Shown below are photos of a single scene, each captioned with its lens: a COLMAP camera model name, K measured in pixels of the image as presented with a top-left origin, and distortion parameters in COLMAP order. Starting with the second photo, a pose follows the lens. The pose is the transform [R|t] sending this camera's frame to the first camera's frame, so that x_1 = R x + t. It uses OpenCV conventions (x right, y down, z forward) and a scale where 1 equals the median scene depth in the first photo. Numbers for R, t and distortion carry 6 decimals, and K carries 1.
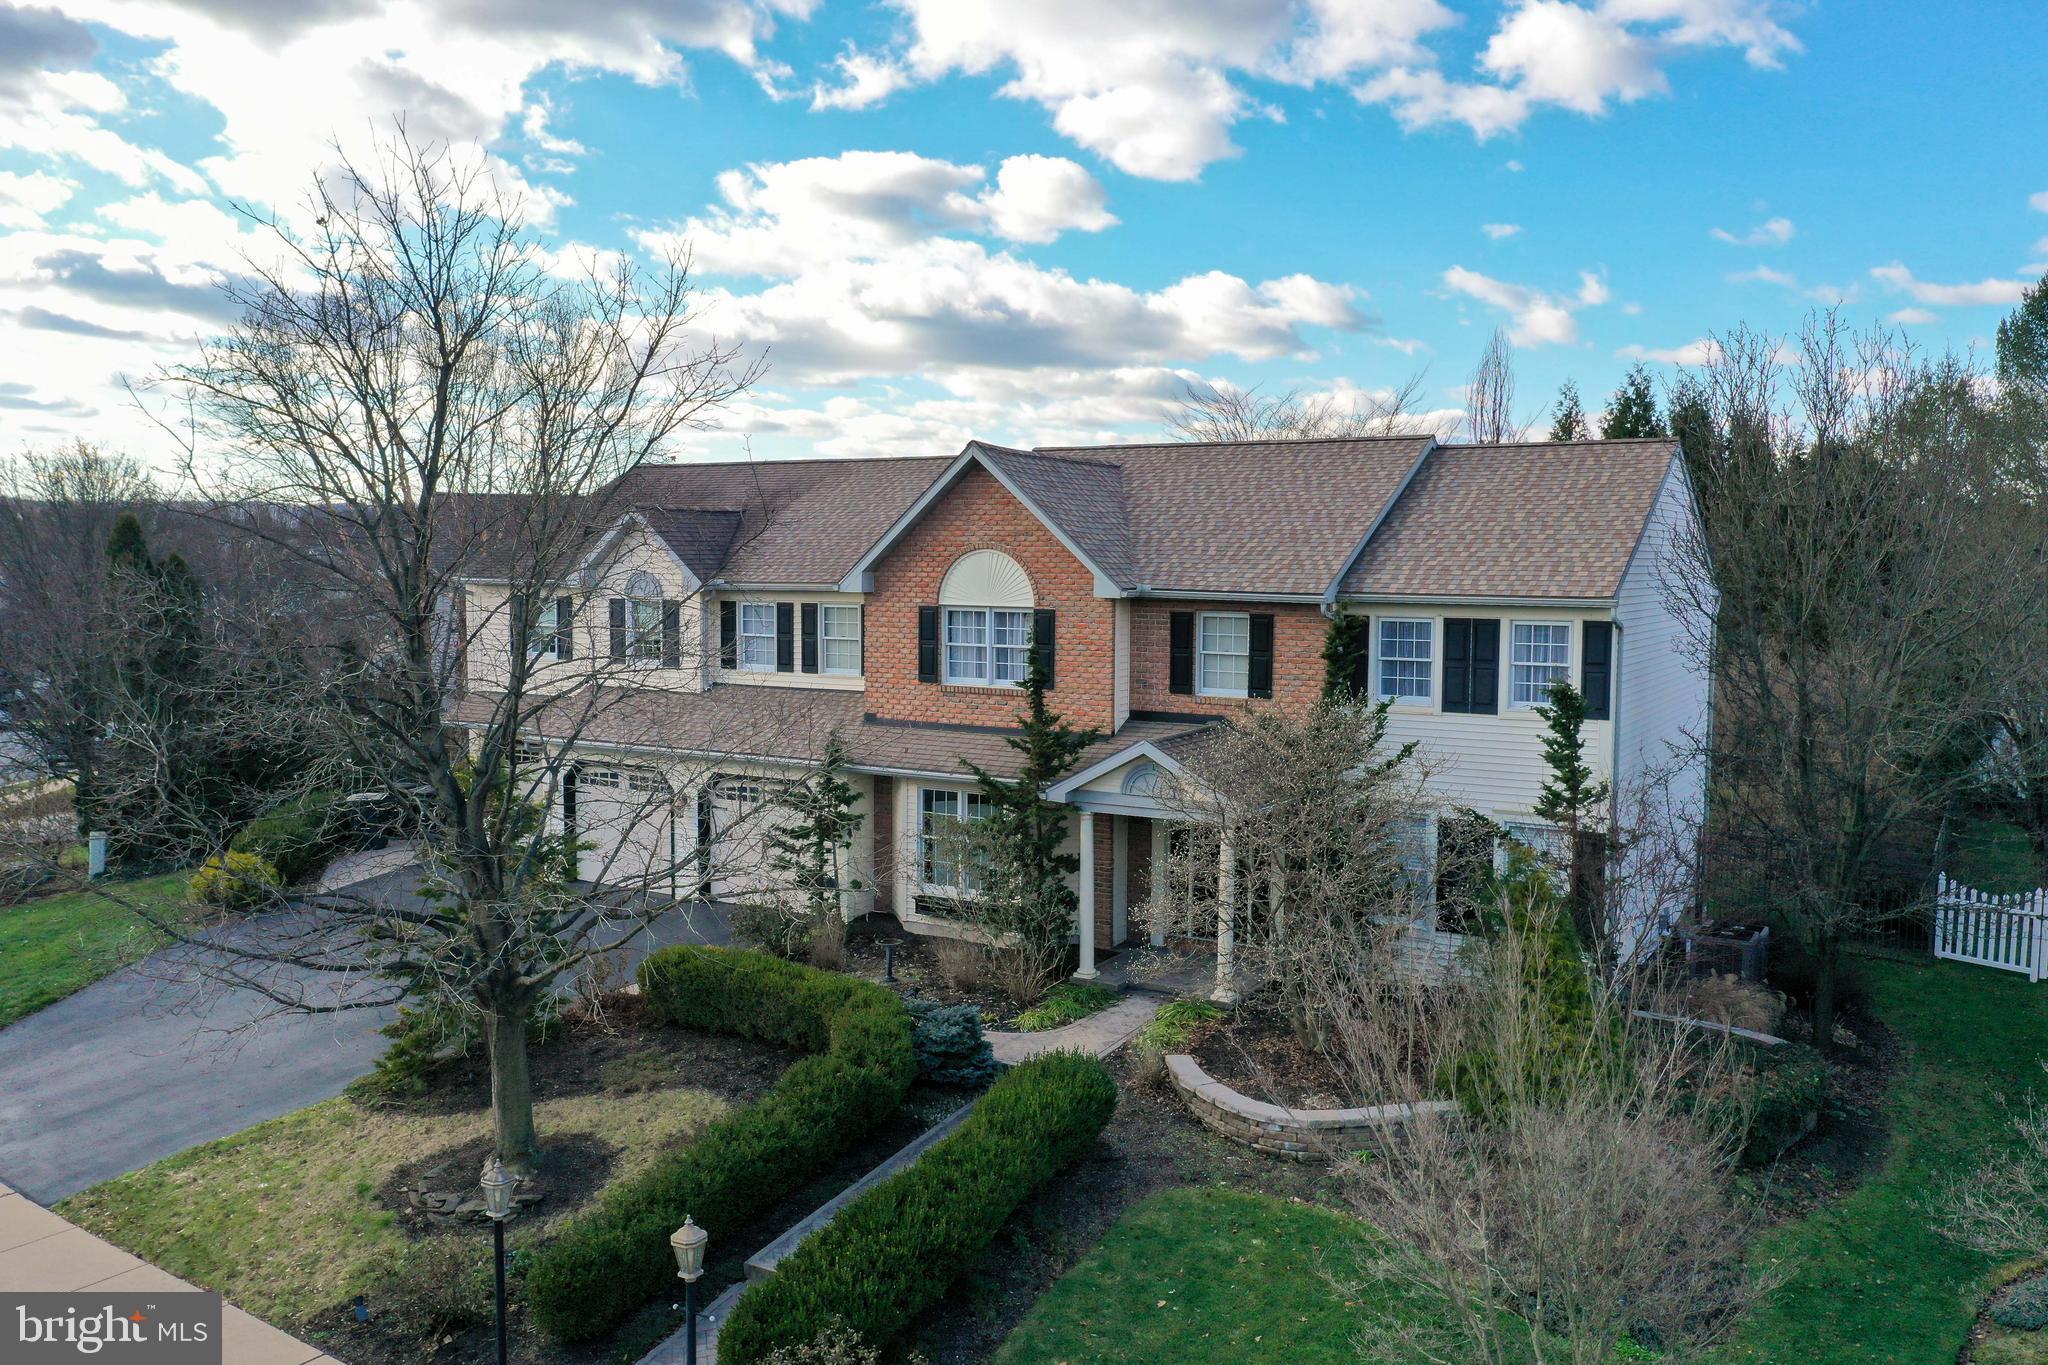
lens RADIAL K [[1640.5, 0, 1015.4], [0, 1640.5, 745.6], [0, 0, 1]] dist [0.054244, -0.080420]
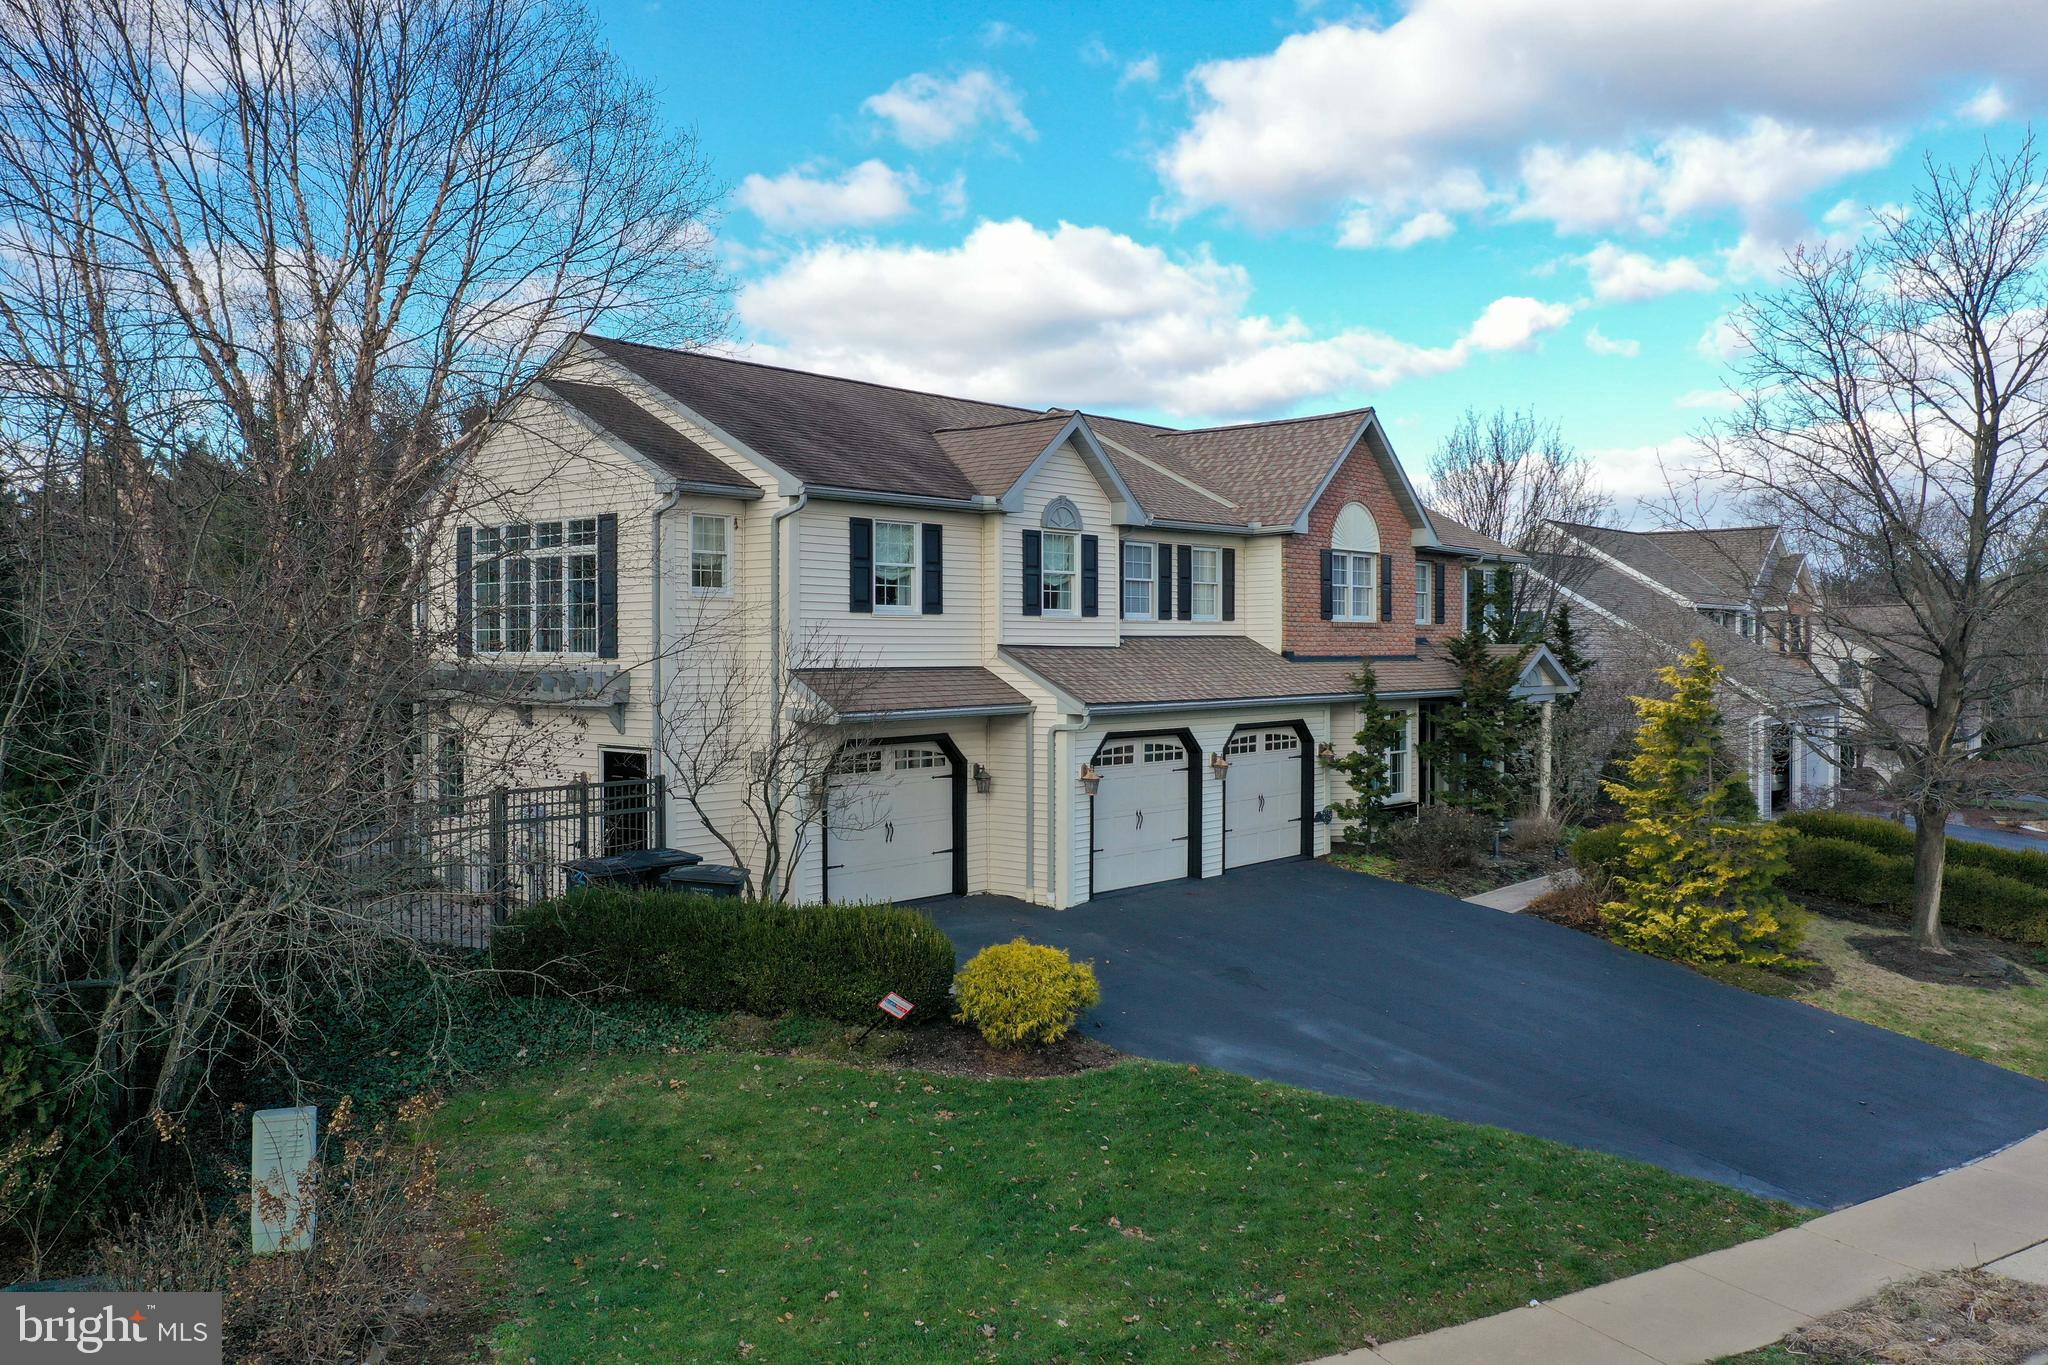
lens RADIAL K [[1640.5, 0, 1015.4], [0, 1640.5, 745.6], [0, 0, 1]] dist [0.054244, -0.080420]
pose [[0.153829, -0.062574, 0.986114, -1.276975], [0.125516, 0.991146, 0.043313, -0.030823], [-0.980093, 0.117110, 0.160321, 1.138410]]
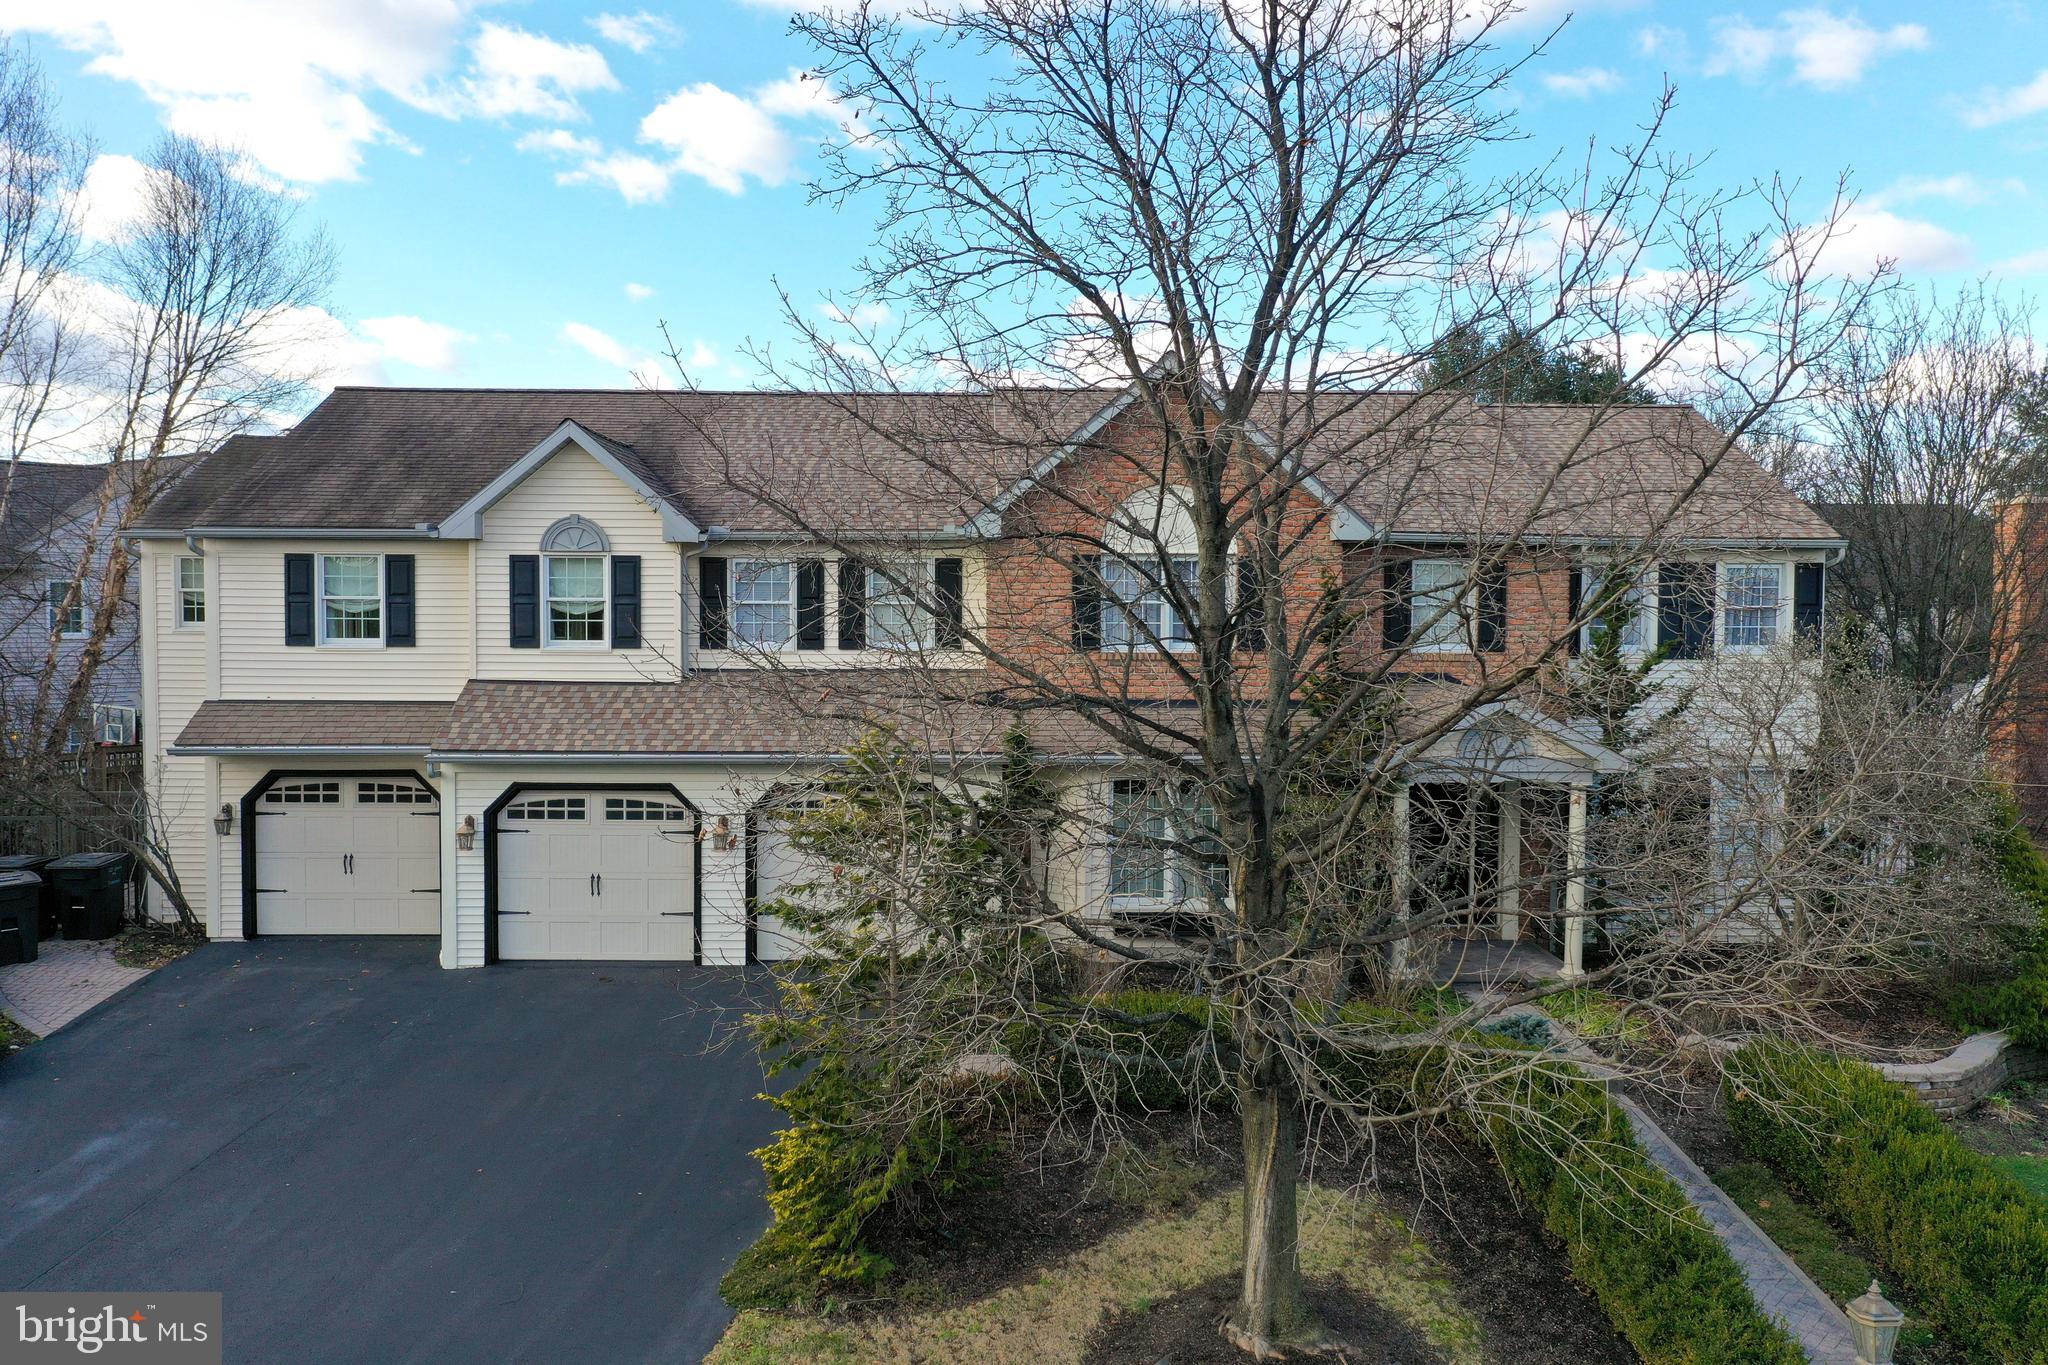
lens RADIAL K [[1611.5, 0, 1024.0], [0, 1611.5, 682.5], [0, 0, 1]] dist [-0.001107, -0.001615]
pose [[0.833700, -0.023479, 0.551718, -0.566736], [0.065554, 0.996239, -0.056662, 0.022697], [-0.548313, 0.083407, 0.832104, 0.394555]]
